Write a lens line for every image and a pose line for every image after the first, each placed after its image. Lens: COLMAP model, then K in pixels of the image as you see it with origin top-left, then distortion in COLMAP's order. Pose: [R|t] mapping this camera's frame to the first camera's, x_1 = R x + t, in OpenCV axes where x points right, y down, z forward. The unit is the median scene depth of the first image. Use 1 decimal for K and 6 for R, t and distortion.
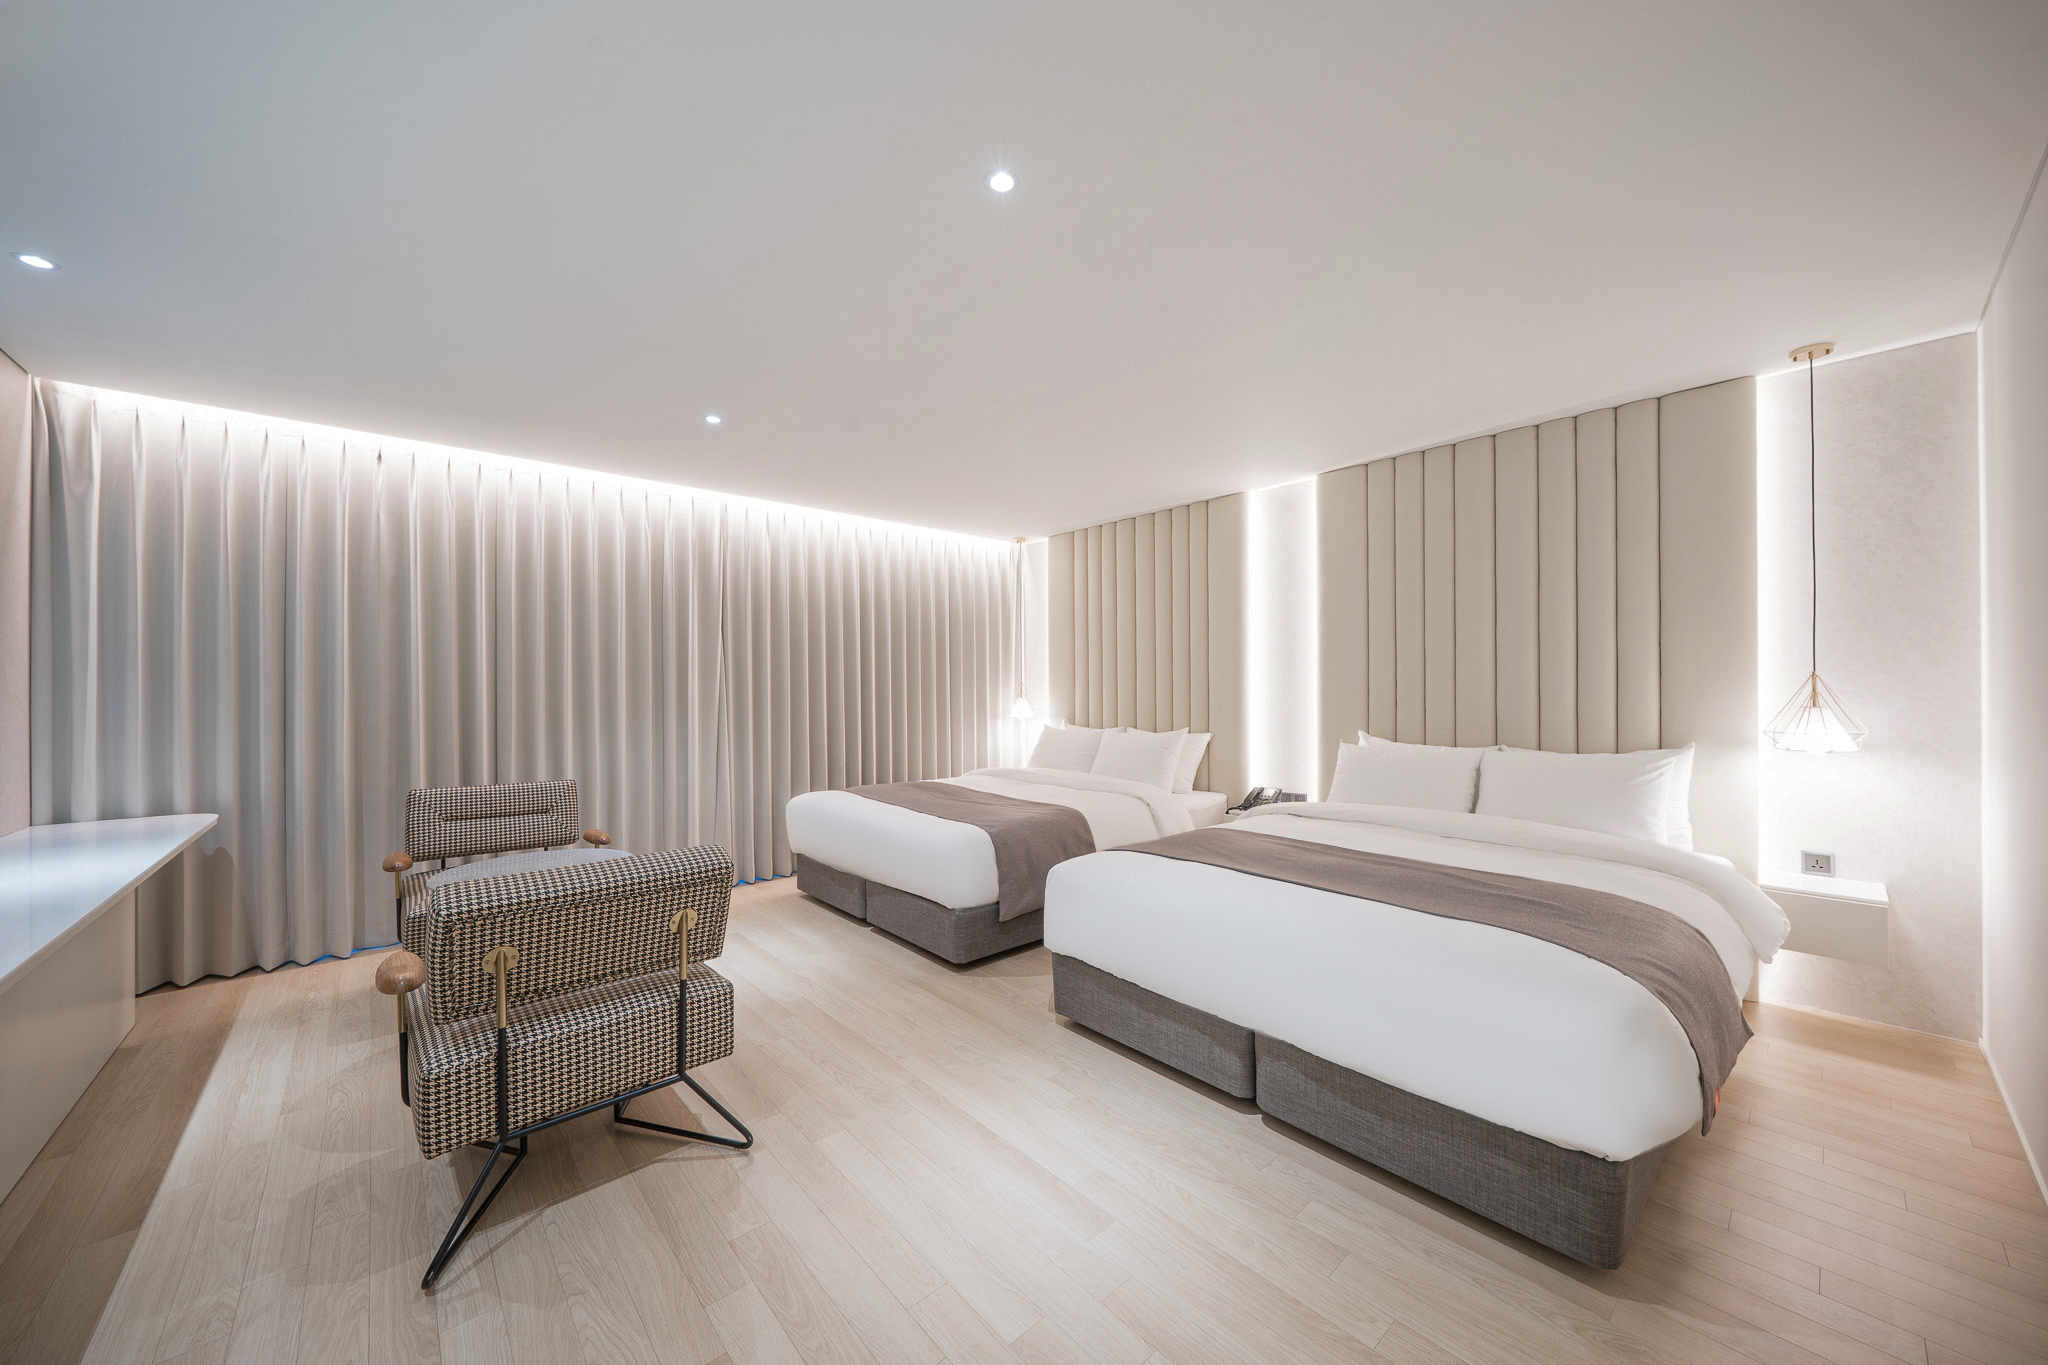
lens RADIAL K [[706.1, 0, 1013.3], [0, 706.1, 678.6], [0, 0, 1]] dist [-0.002071, -0.000153]
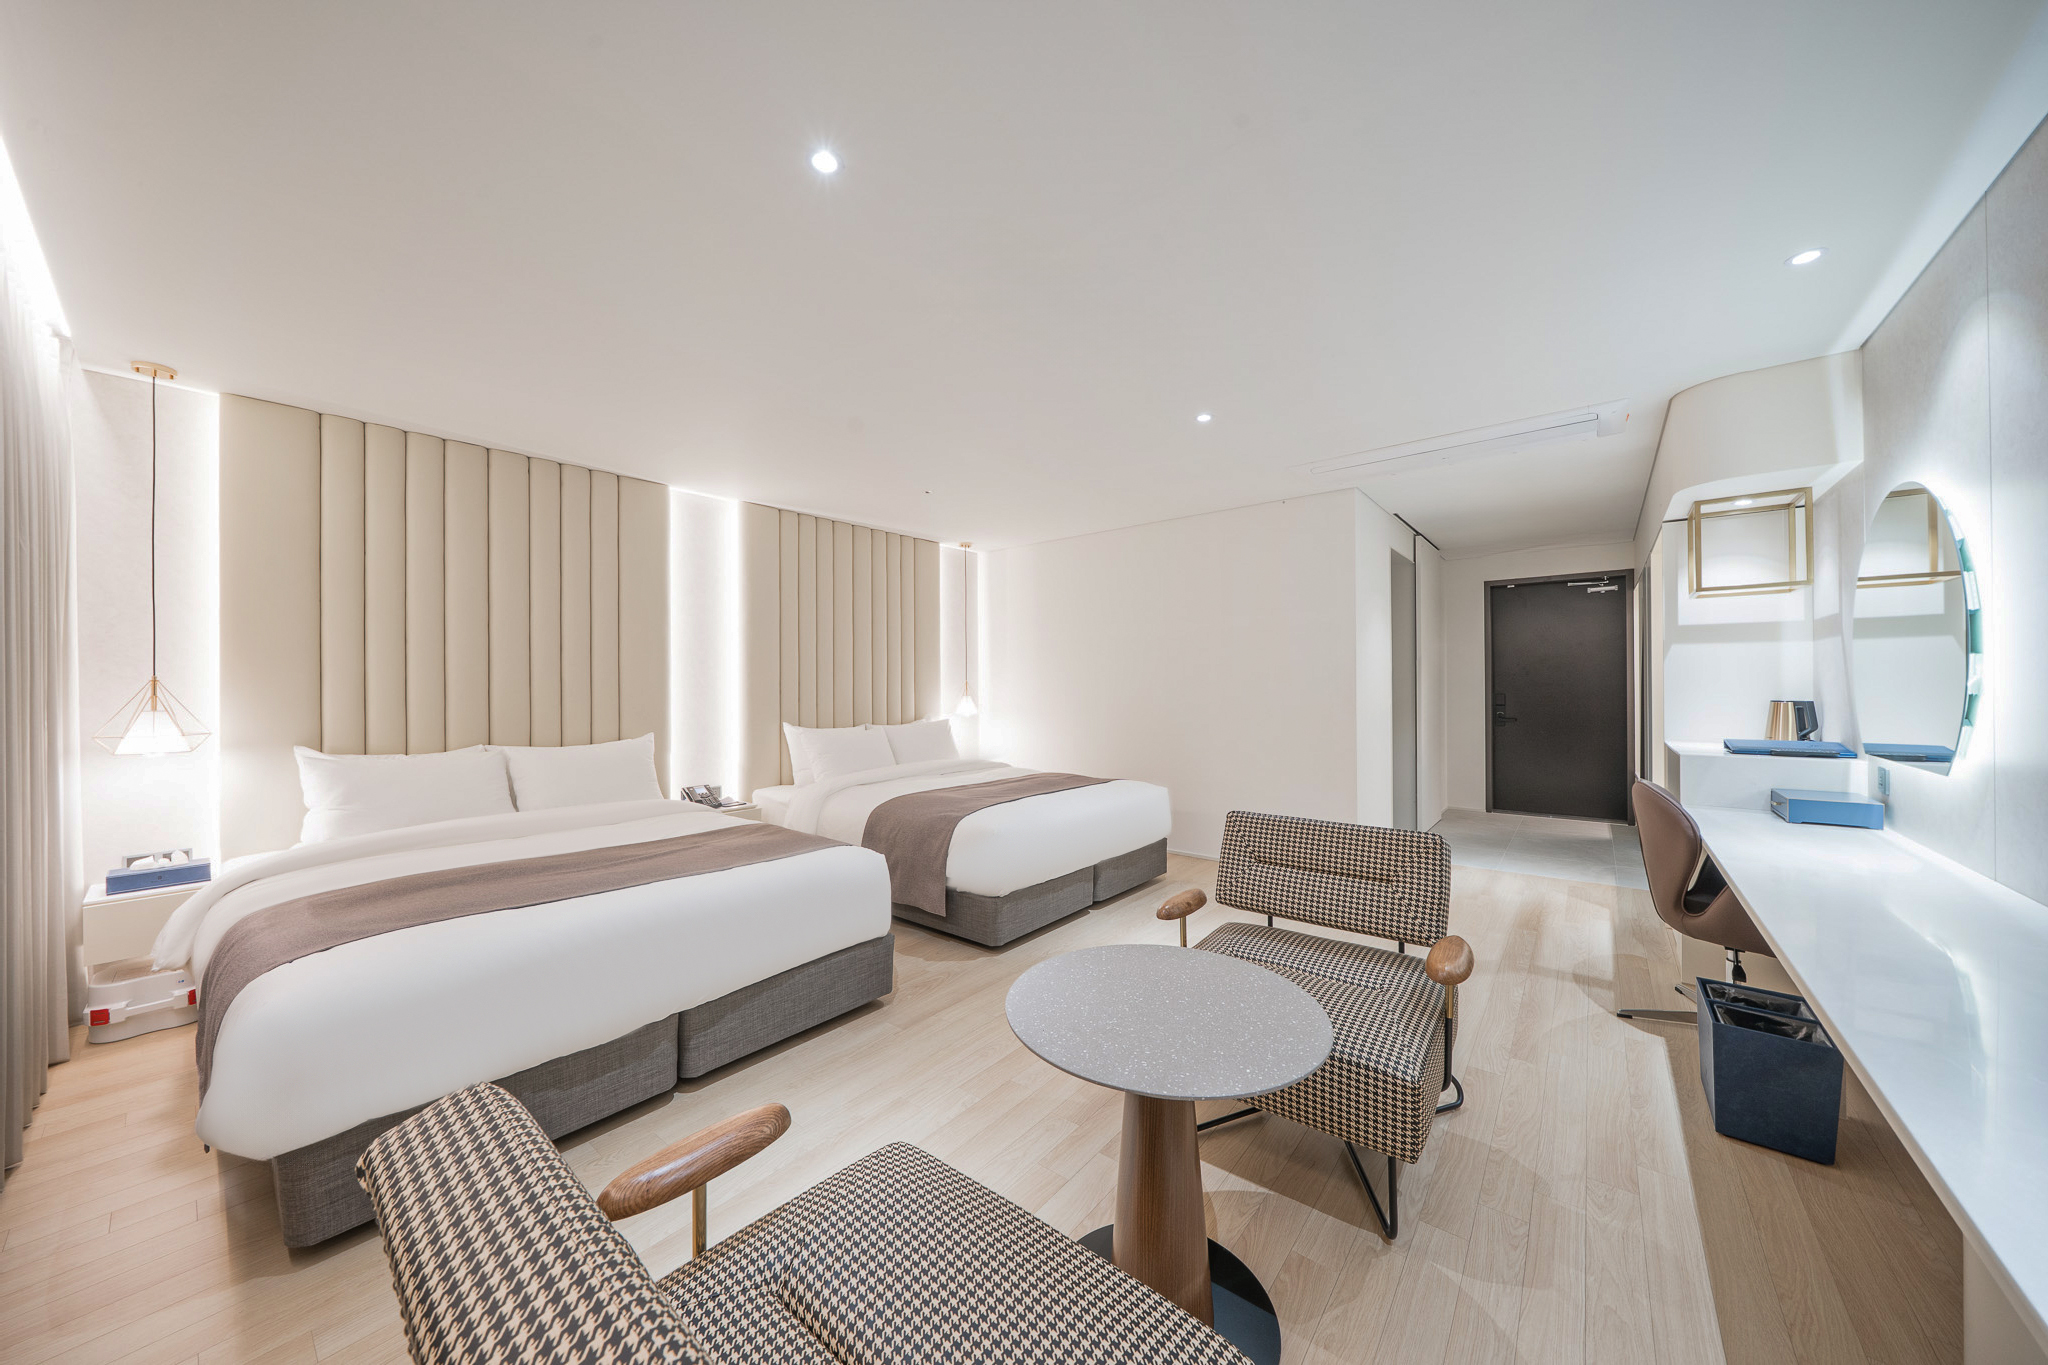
lens RADIAL K [[701.7, 0, 999.4], [0, 701.7, 685.7], [0, 0, 1]] dist [-0.002982, 0.000231]
pose [[-0.128122, 0.005487, 0.991743, -0.697153], [-0.003840, 0.999974, -0.006028, 0.013069], [-0.991751, -0.004580, -0.128098, 0.692652]]
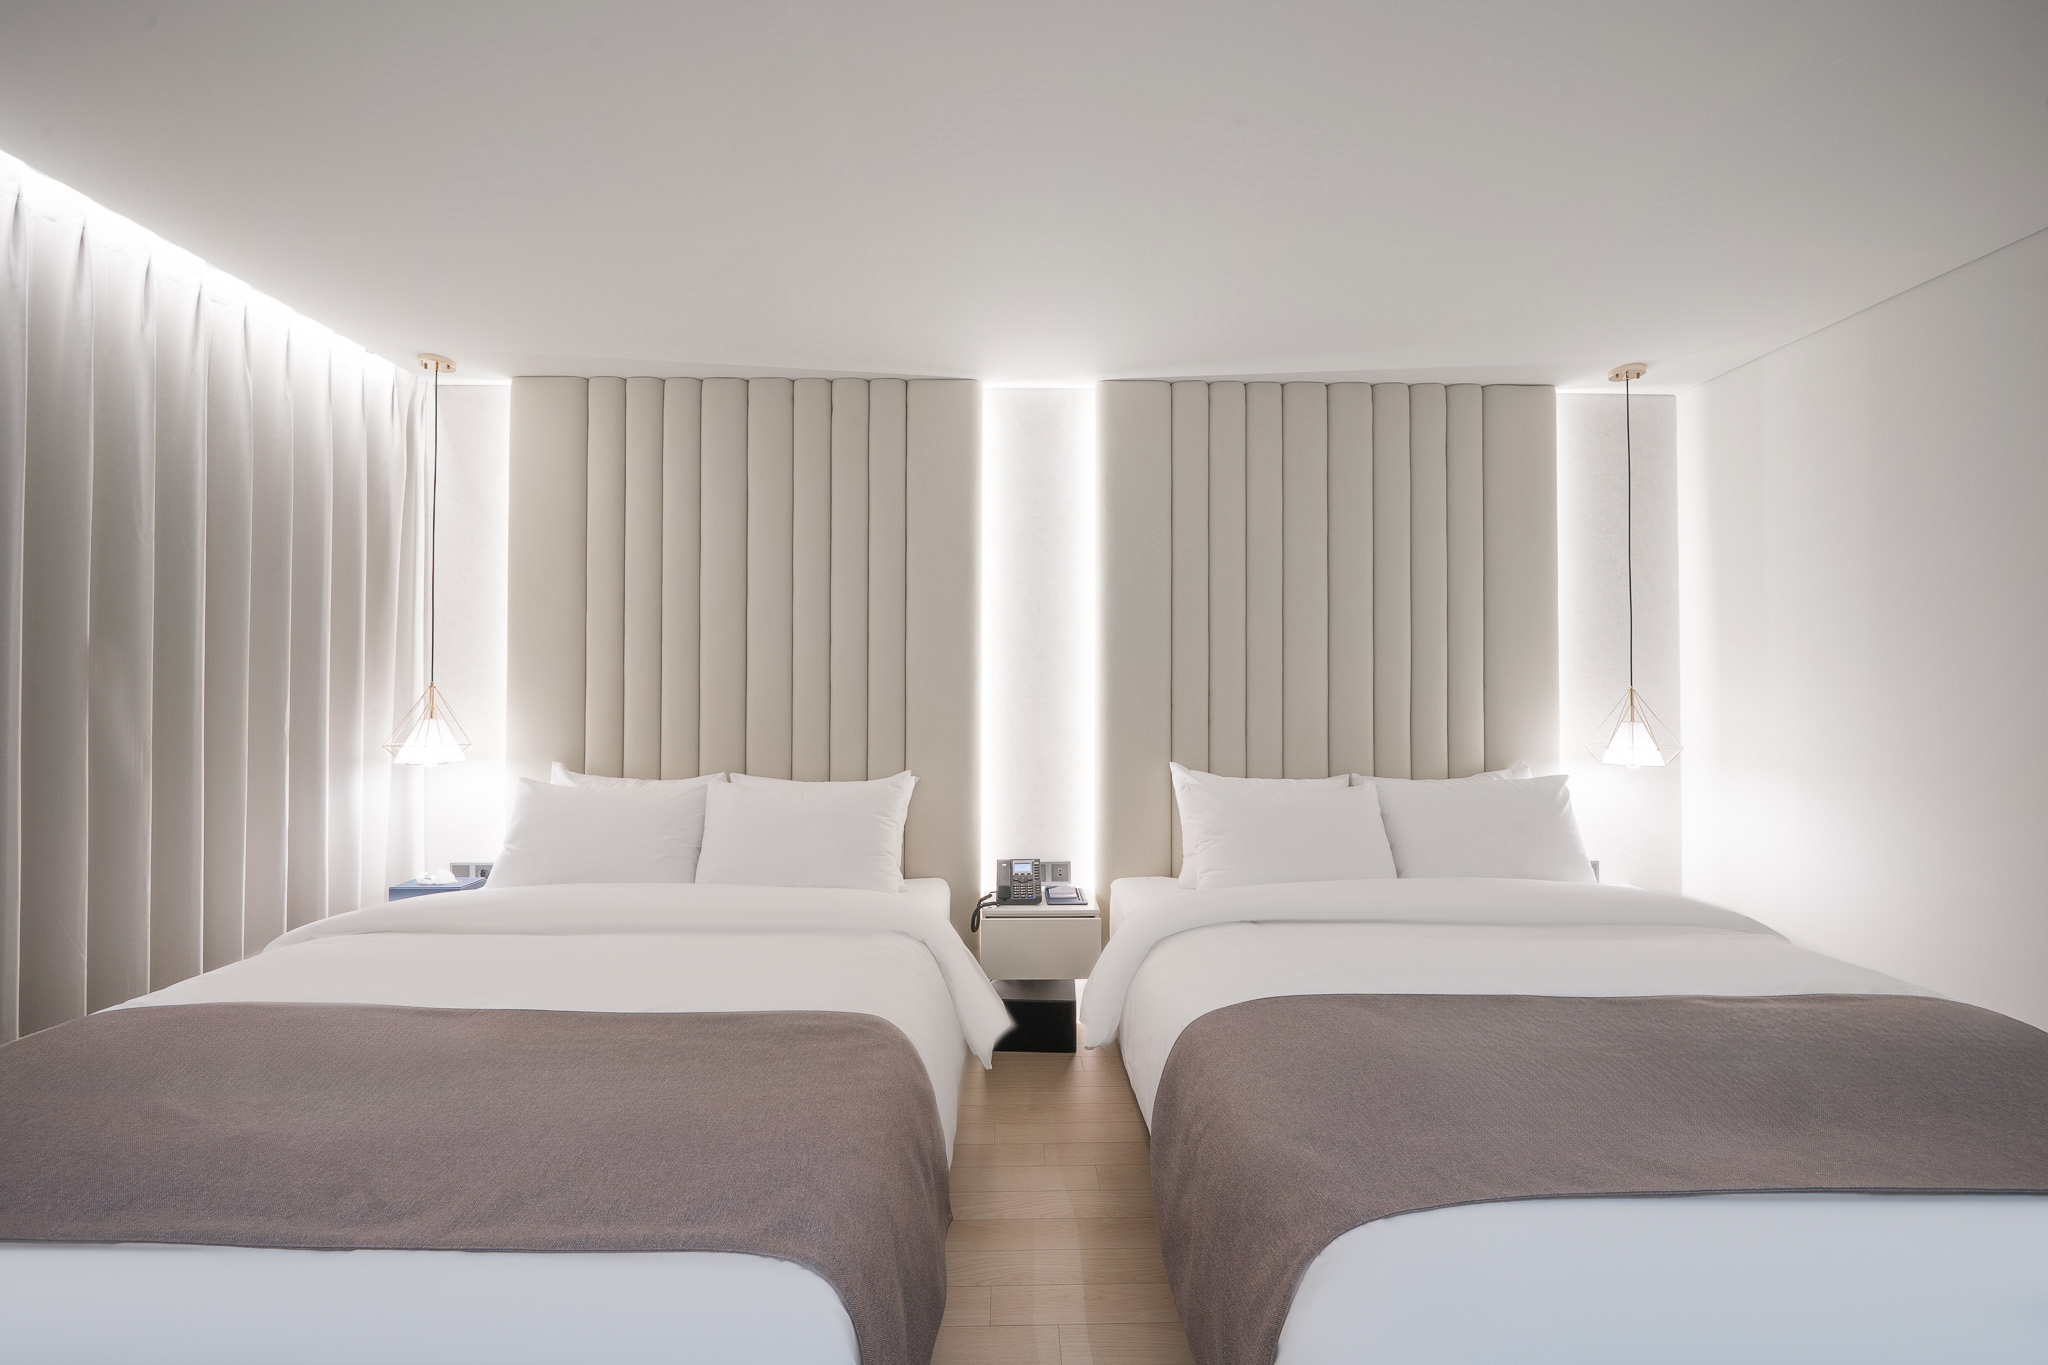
lens RADIAL K [[764.6, 0, 1038.6], [0, 764.6, 701.0], [0, 0, 1]] dist [-0.013412, -0.000466]
pose [[0.646089, 0.020353, 0.762991, -0.139988], [-0.014070, 0.999792, -0.014756, 0.023301], [-0.763133, -0.001202, 0.646241, 0.548284]]
